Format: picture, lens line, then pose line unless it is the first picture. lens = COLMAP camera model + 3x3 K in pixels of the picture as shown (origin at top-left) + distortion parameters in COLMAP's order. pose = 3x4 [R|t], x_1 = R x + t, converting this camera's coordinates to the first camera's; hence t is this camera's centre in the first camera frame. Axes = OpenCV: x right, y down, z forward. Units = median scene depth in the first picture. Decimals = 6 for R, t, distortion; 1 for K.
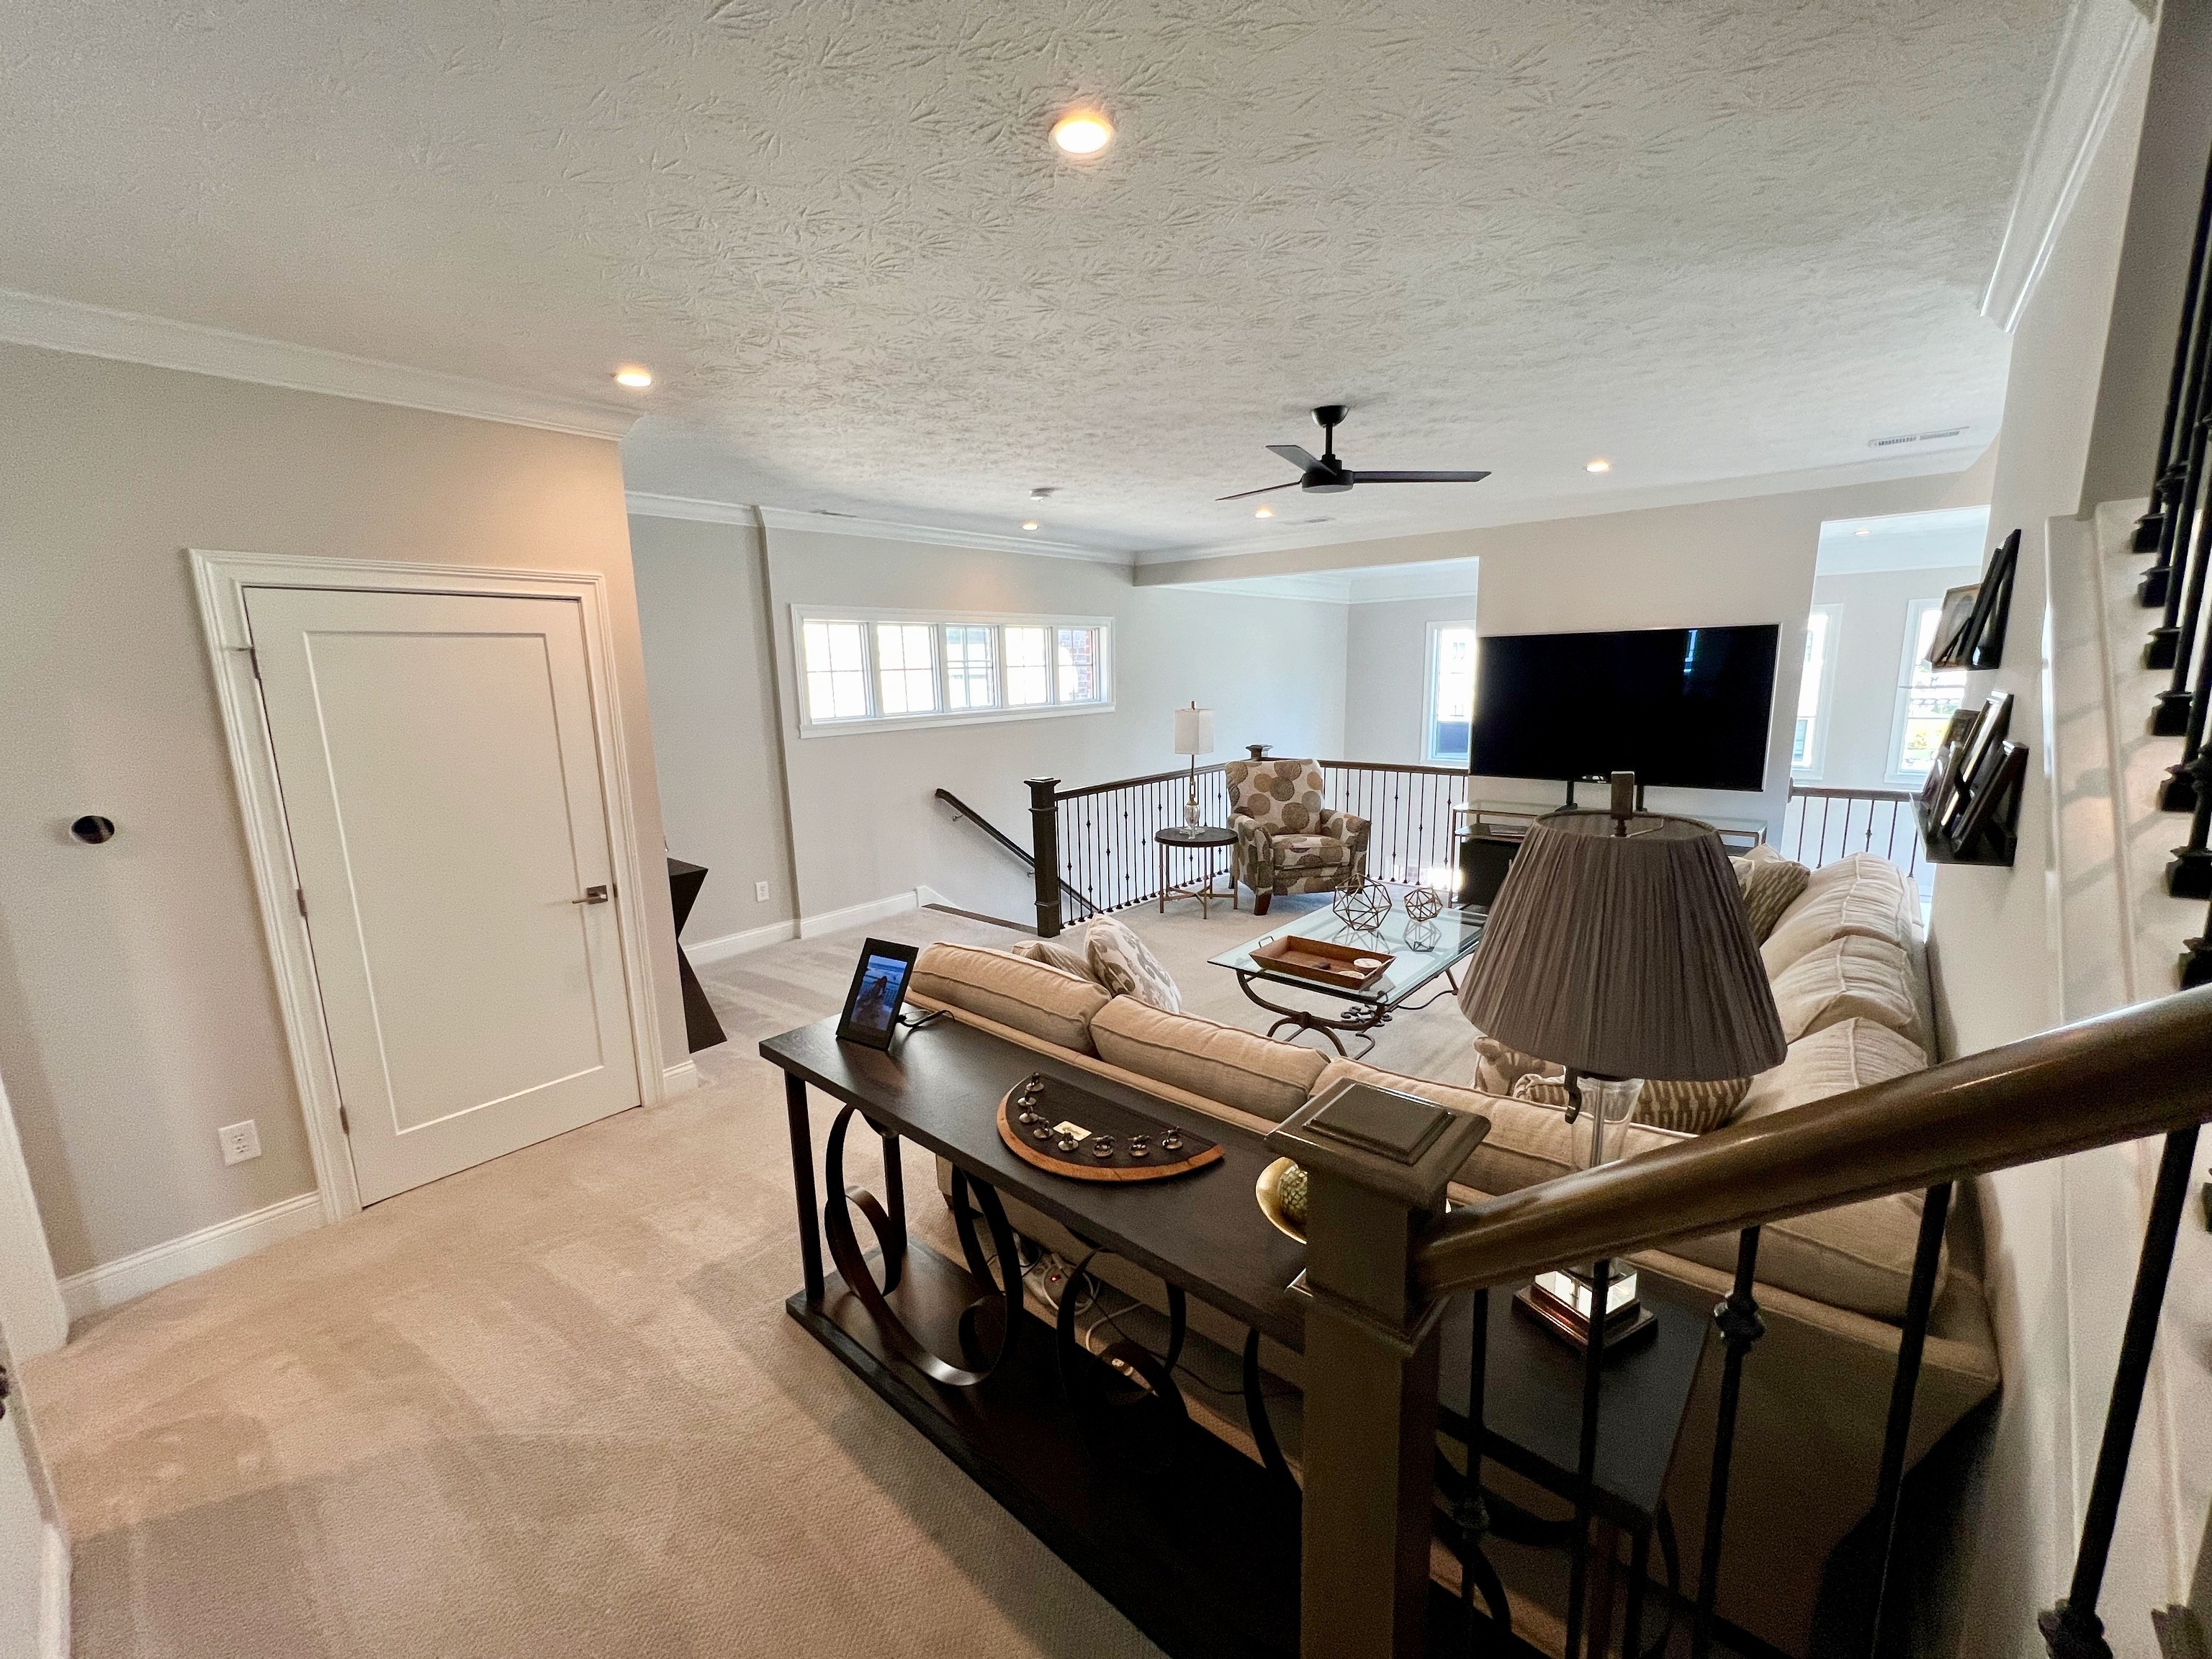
lens RADIAL K [[885.6, 0, 1102.7], [0, 885.6, 830.2], [0, 0, 1]] dist [-0.000100, 0.000454]
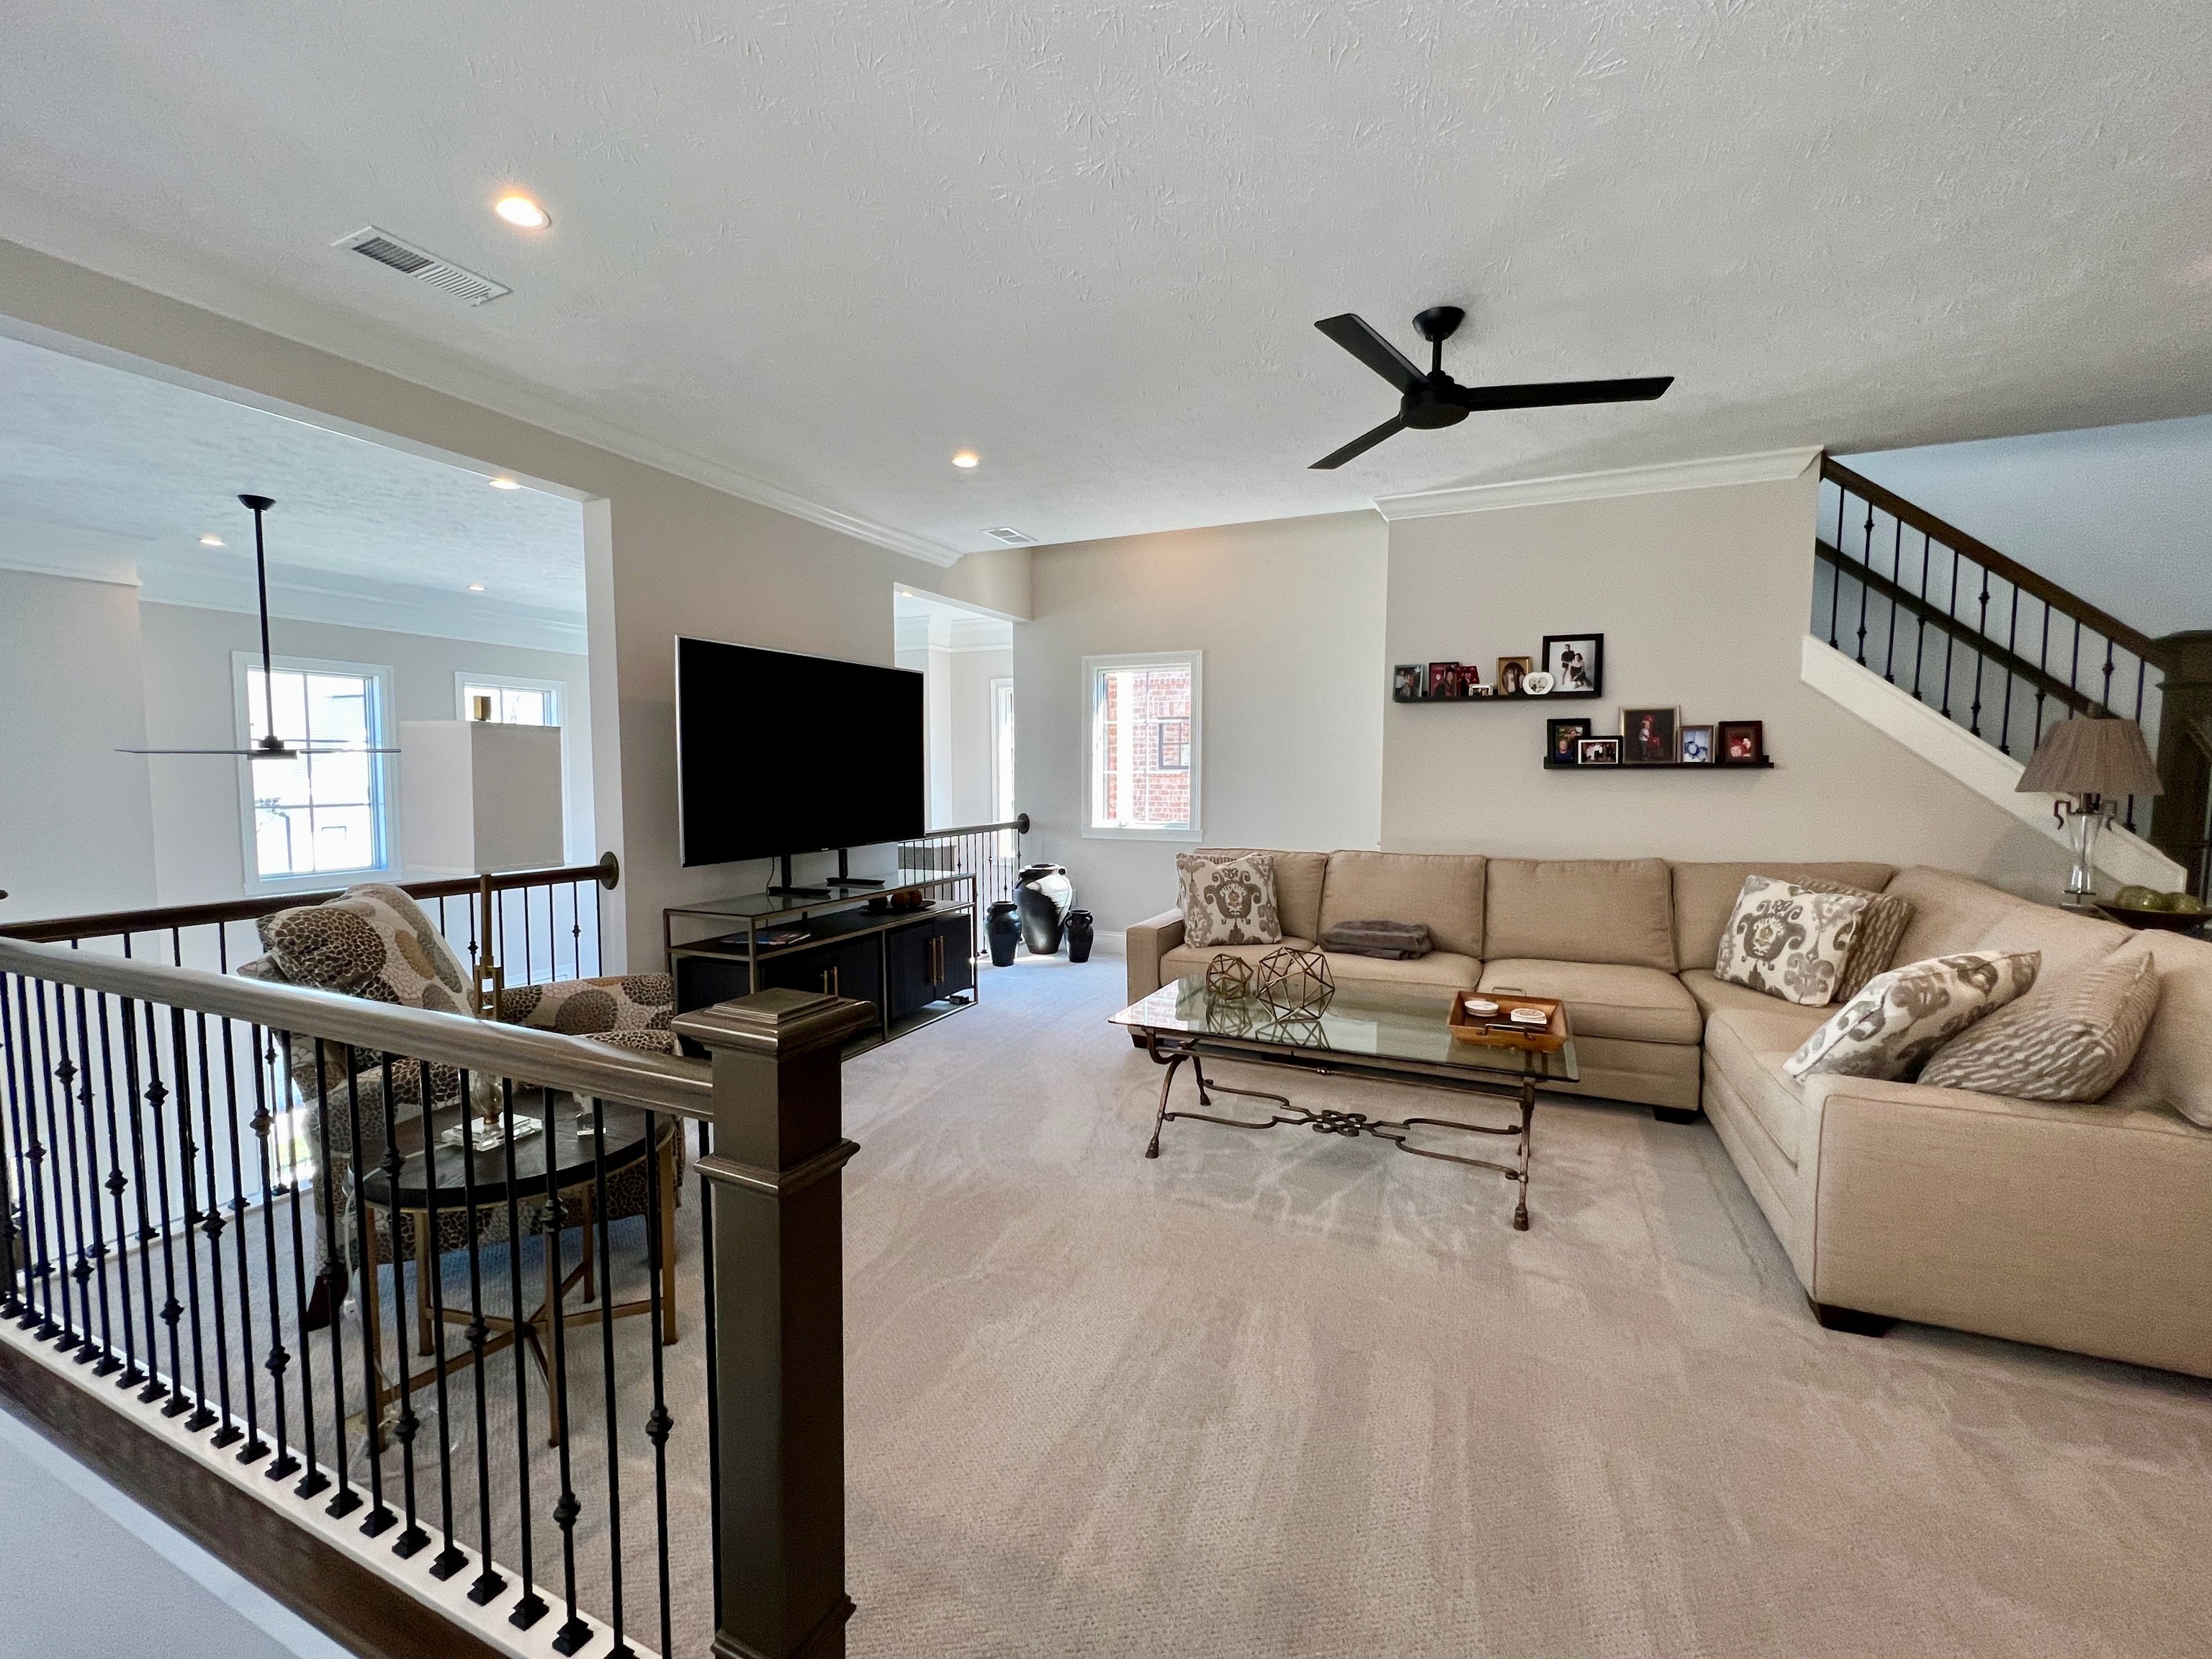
lens RADIAL K [[885.6, 0, 1102.7], [0, 885.6, 830.2], [0, 0, 1]] dist [-0.000100, 0.000454]
pose [[-0.260954, -0.044747, 0.964314, -0.242401], [0.180726, 0.978999, 0.094335, -0.093018], [-0.948283, 0.198894, -0.247387, 0.887375]]
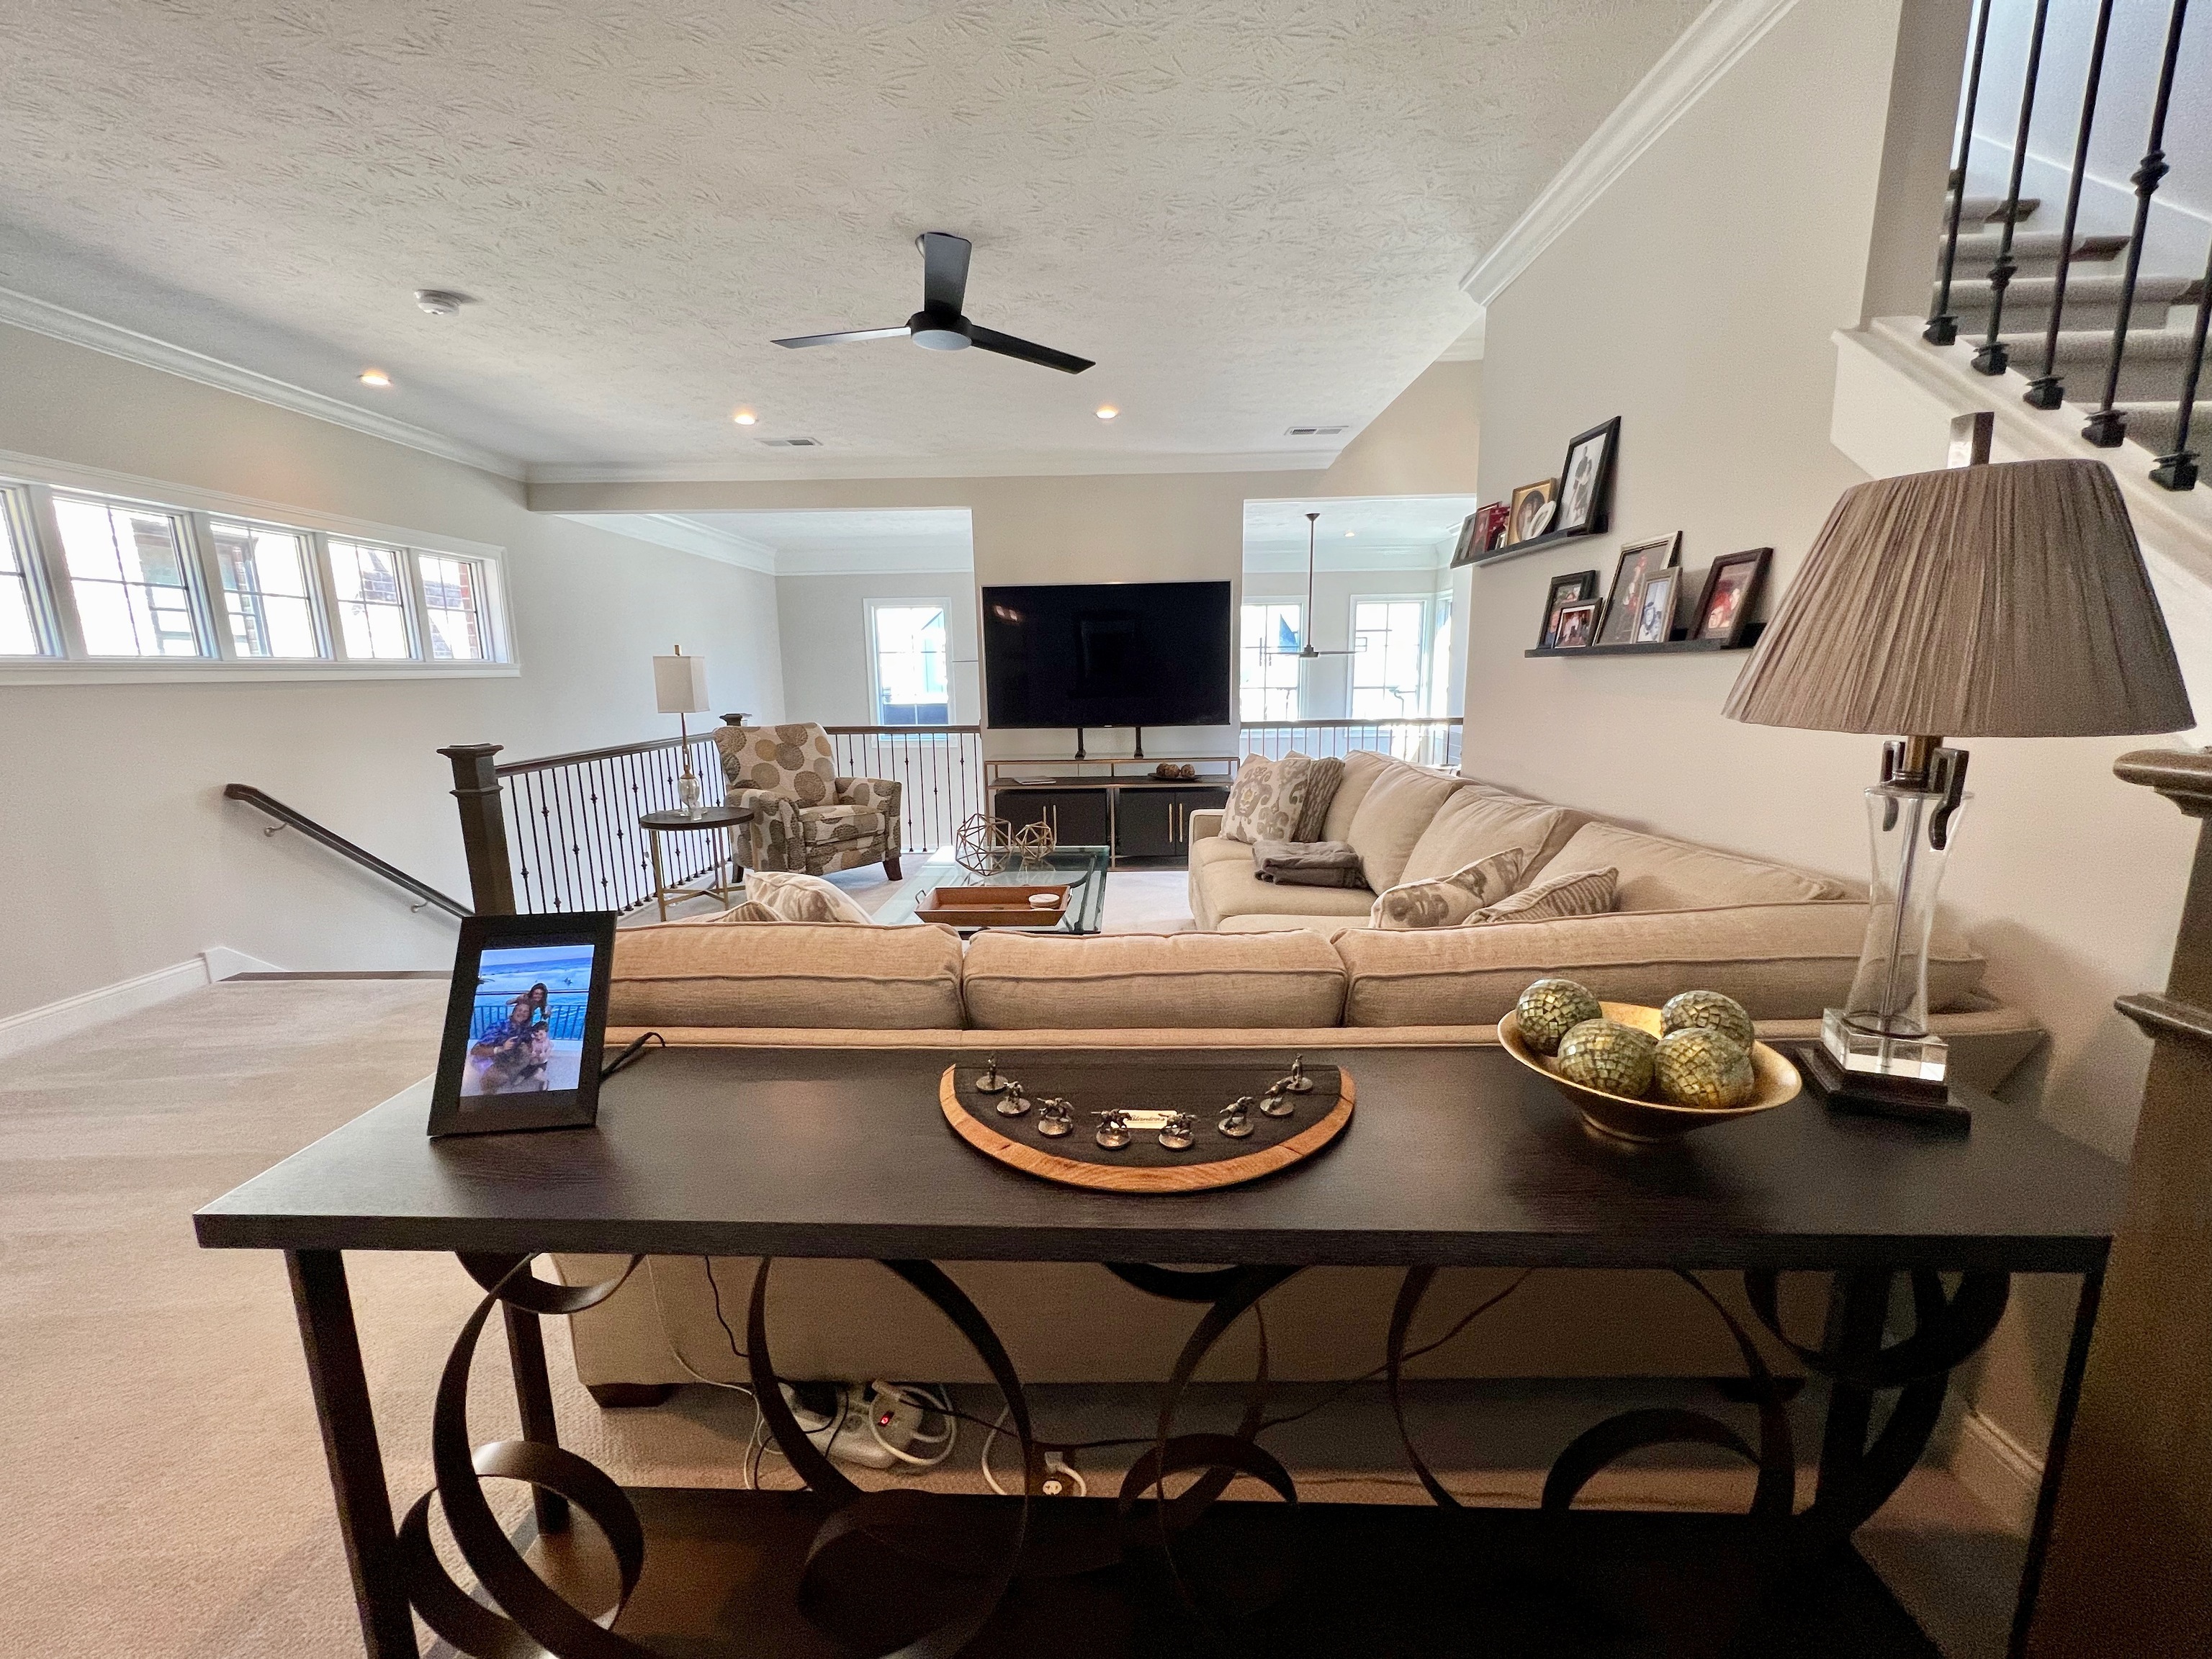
lens RADIAL K [[885.6, 0, 1102.7], [0, 885.6, 830.2], [0, 0, 1]] dist [-0.000100, 0.000454]
pose [[0.772072, -0.102583, 0.627201, -0.116409], [0.111849, 0.993416, 0.024797, 0.039986], [-0.625615, 0.051007, 0.778462, 0.164713]]
